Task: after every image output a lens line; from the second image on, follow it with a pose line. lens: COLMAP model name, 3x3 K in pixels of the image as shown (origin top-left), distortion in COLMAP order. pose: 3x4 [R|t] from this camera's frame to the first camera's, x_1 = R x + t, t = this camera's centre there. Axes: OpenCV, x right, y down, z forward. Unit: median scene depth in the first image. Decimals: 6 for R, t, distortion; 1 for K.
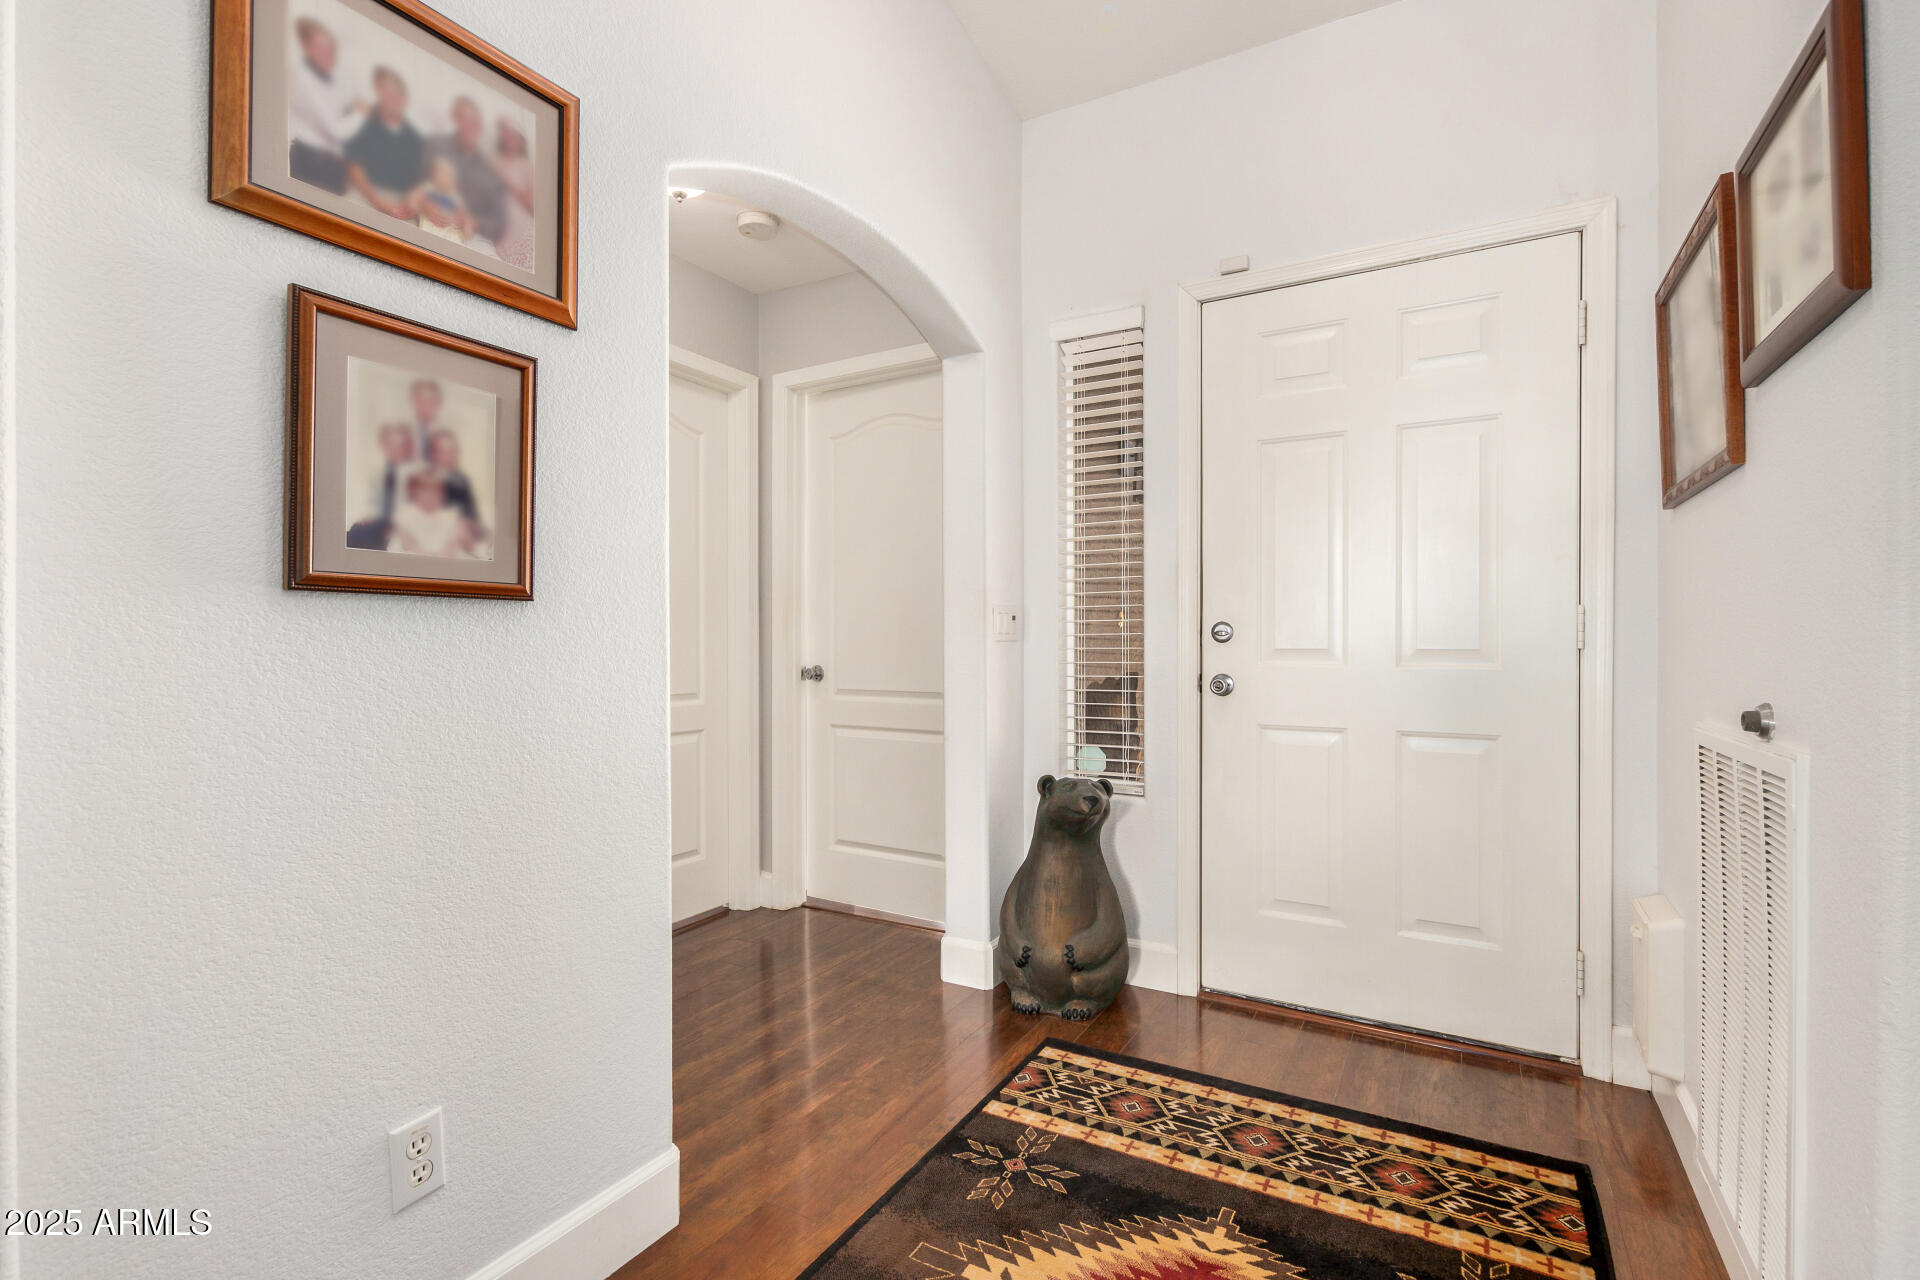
lens RADIAL K [[884.0, 0, 966.4], [0, 884.0, 641.5], [0, 0, 1]] dist [-0.000385, 0.000046]
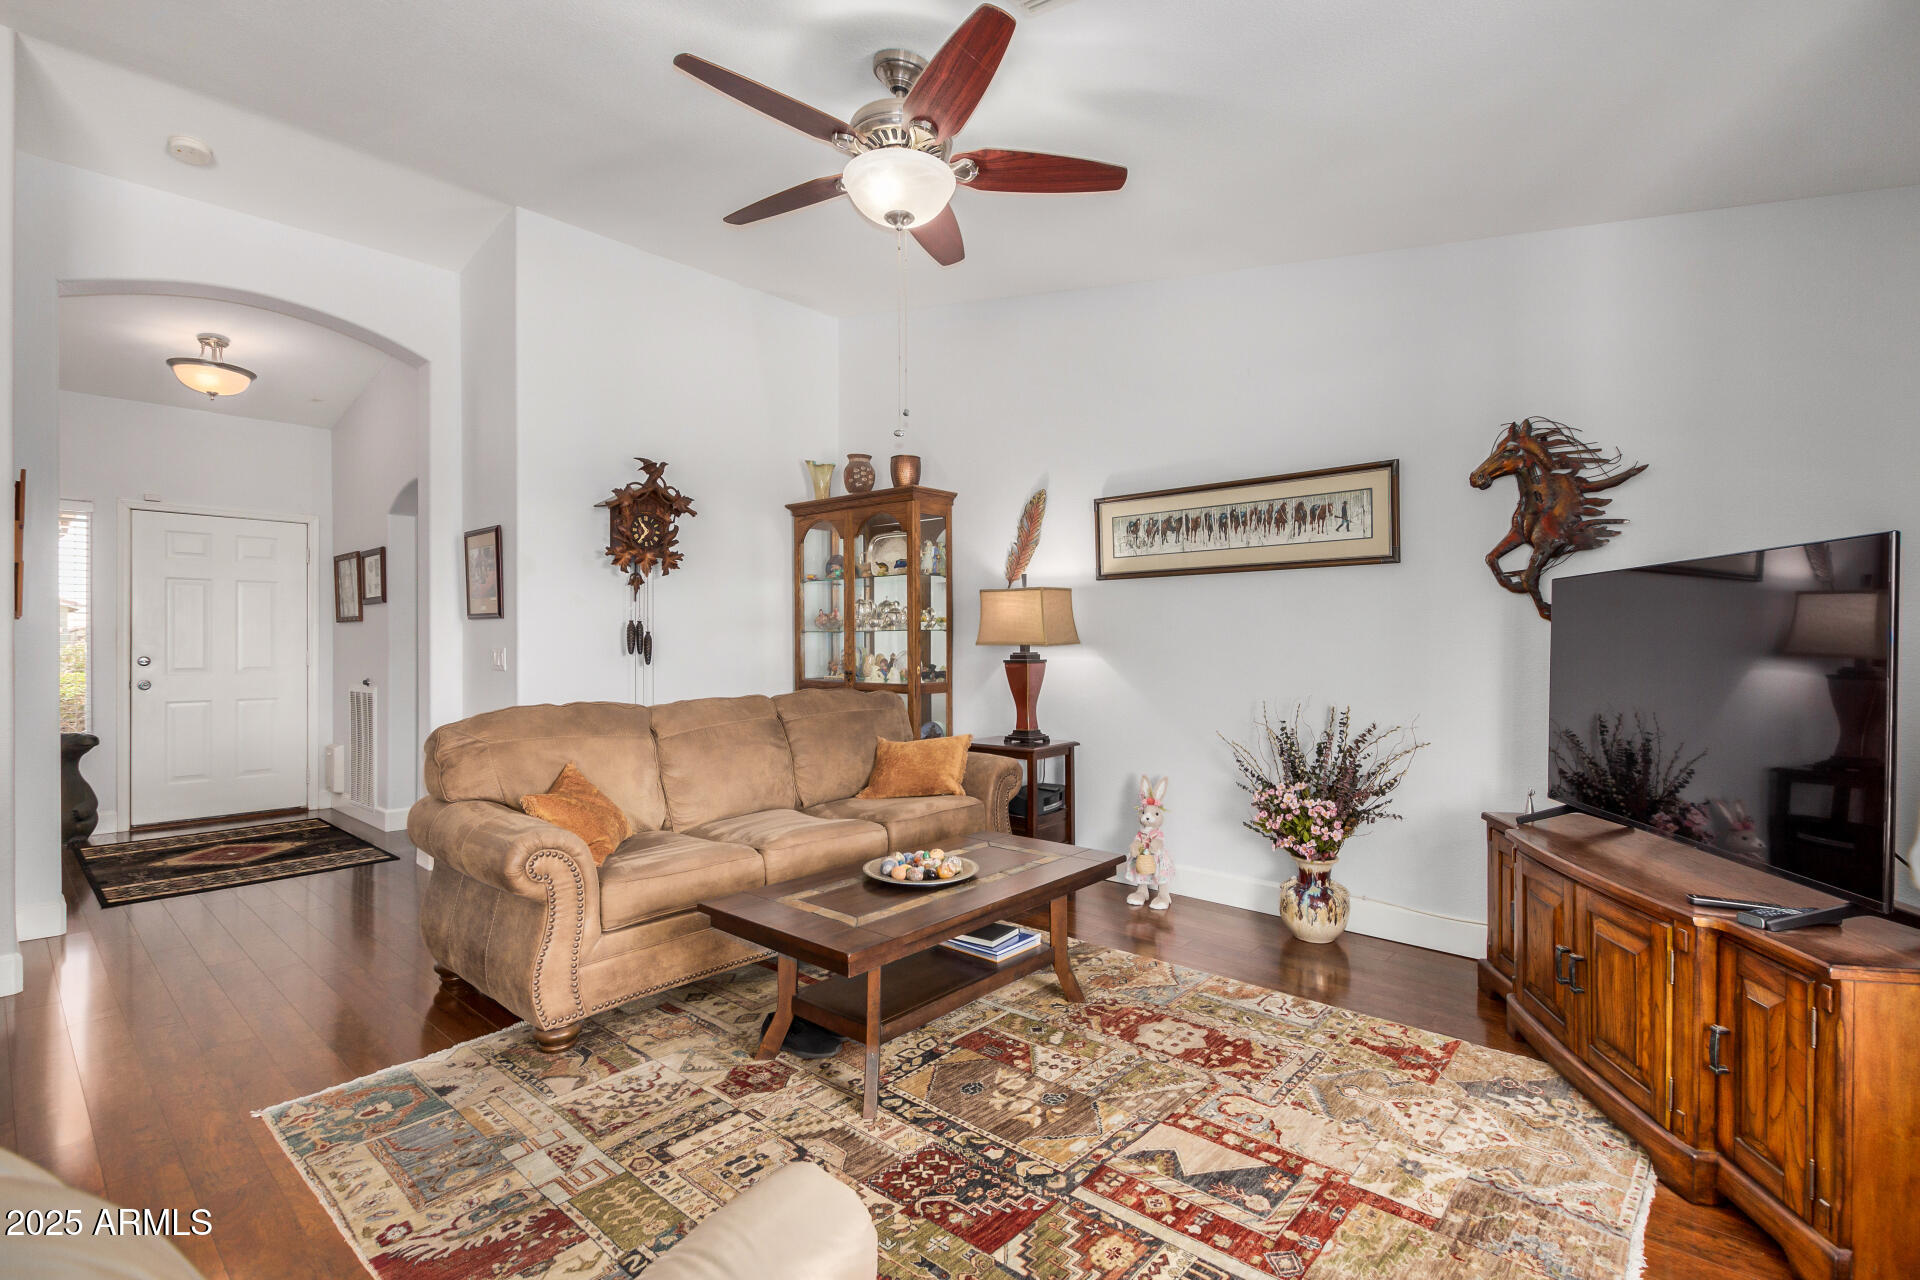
lens RADIAL K [[884.0, 0, 967.4], [0, 884.0, 646.6], [0, 0, 1]] dist [-0.000385, 0.000046]
pose [[0.207902, -0.007432, 0.978122, -1.710210], [-0.003932, 0.999957, 0.008433, -0.089690], [-0.978142, -0.005600, 0.207863, -1.743790]]
